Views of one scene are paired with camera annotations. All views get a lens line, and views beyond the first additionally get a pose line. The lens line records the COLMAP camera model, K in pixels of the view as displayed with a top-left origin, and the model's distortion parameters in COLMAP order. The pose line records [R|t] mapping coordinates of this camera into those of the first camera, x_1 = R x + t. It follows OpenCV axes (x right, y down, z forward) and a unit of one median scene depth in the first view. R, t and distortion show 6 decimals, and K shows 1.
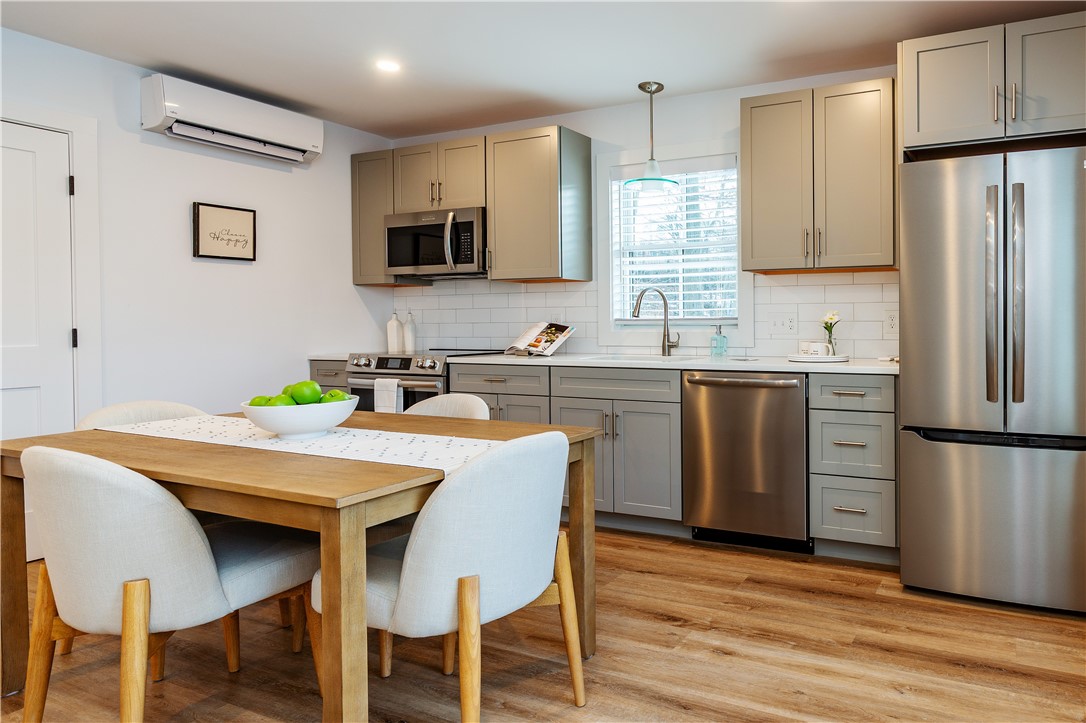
lens RADIAL K [[624.7, 0, 543.5], [0, 624.7, 333.4], [0, 0, 1]] dist [0.000623, -0.000218]
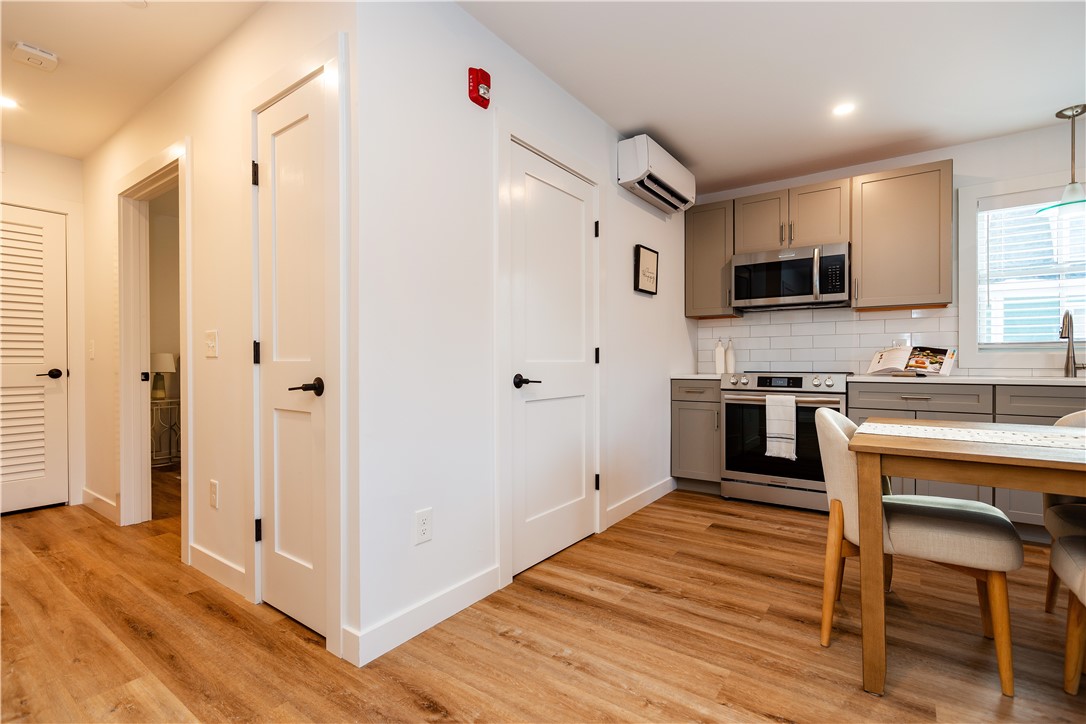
lens RADIAL K [[501.3, 0, 543.0], [0, 501.3, 362.0], [0, 0, 1]] dist [0.001306, 0.000168]
pose [[0.975855, 0.002875, -0.218399, -0.440300], [-0.004748, 0.999956, -0.008051, 0.020265], [0.218367, 0.008893, 0.975826, 0.020658]]
